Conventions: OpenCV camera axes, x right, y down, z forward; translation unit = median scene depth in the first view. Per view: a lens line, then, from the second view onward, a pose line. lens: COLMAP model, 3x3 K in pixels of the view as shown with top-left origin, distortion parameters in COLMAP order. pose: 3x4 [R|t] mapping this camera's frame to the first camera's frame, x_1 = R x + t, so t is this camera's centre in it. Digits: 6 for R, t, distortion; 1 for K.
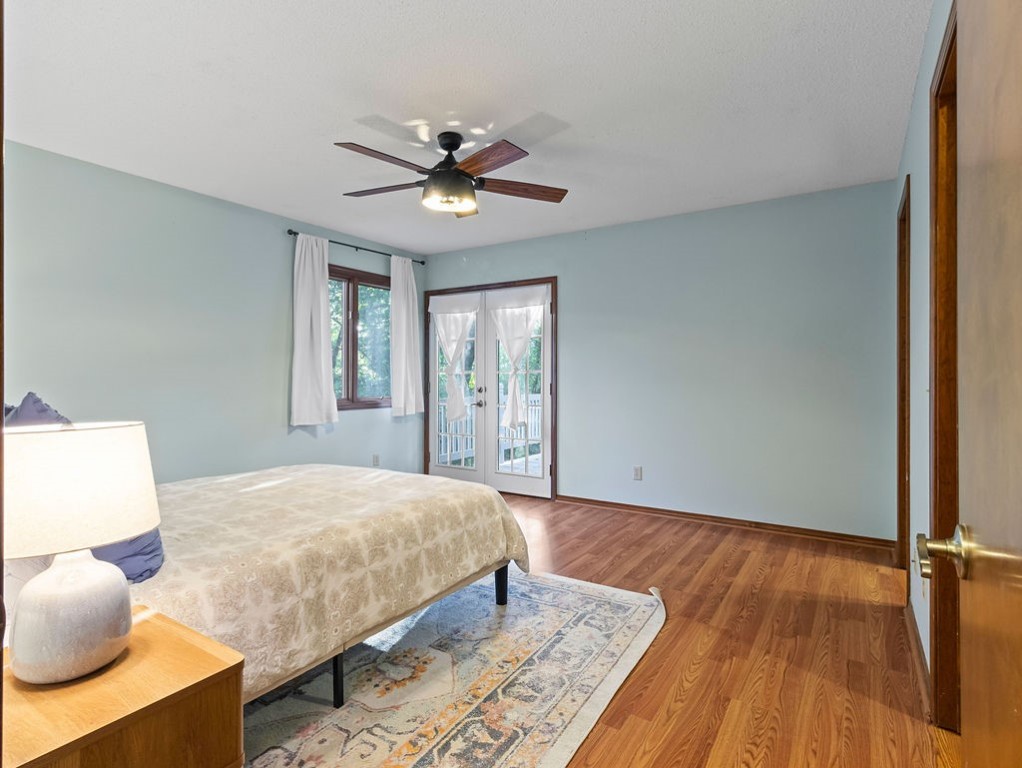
lens RADIAL K [[528.6, 0, 521.0], [0, 528.6, 380.7], [0, 0, 1]] dist [0.004666, 0.000383]
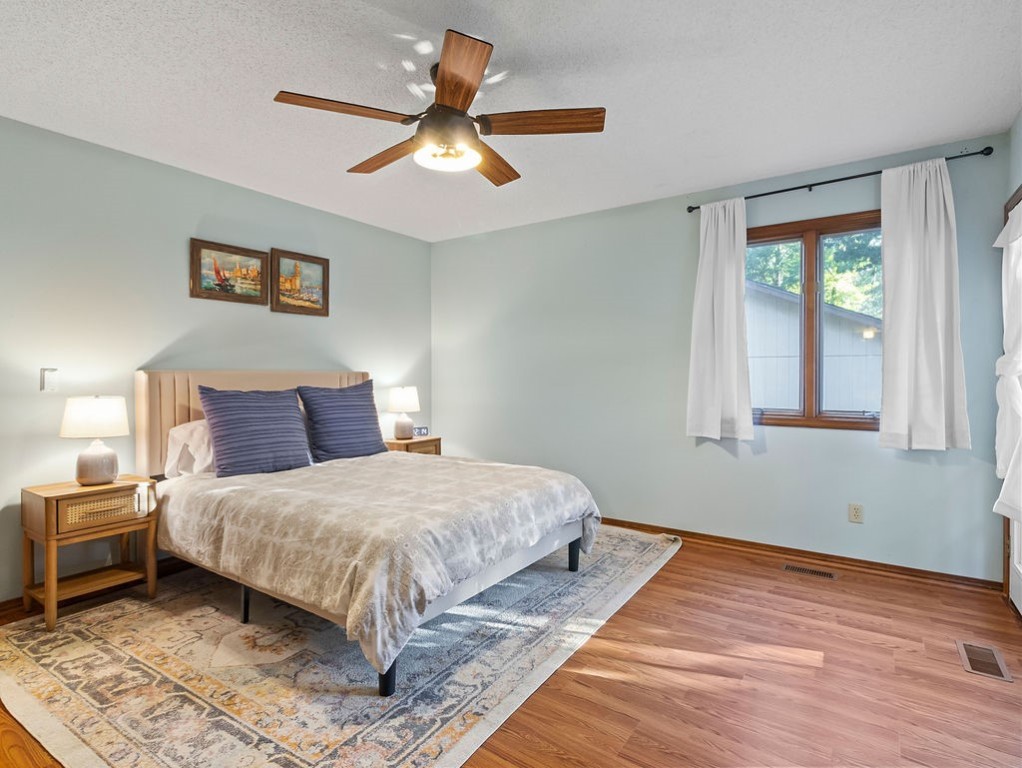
lens RADIAL K [[528.6, 0, 520.4], [0, 528.6, 380.1], [0, 0, 1]] dist [0.004666, 0.000383]
pose [[-0.024222, 0.009048, -0.999666, 0.777388], [-0.009241, 0.999914, 0.009274, -0.019071], [0.999664, 0.009463, -0.024137, 1.364991]]
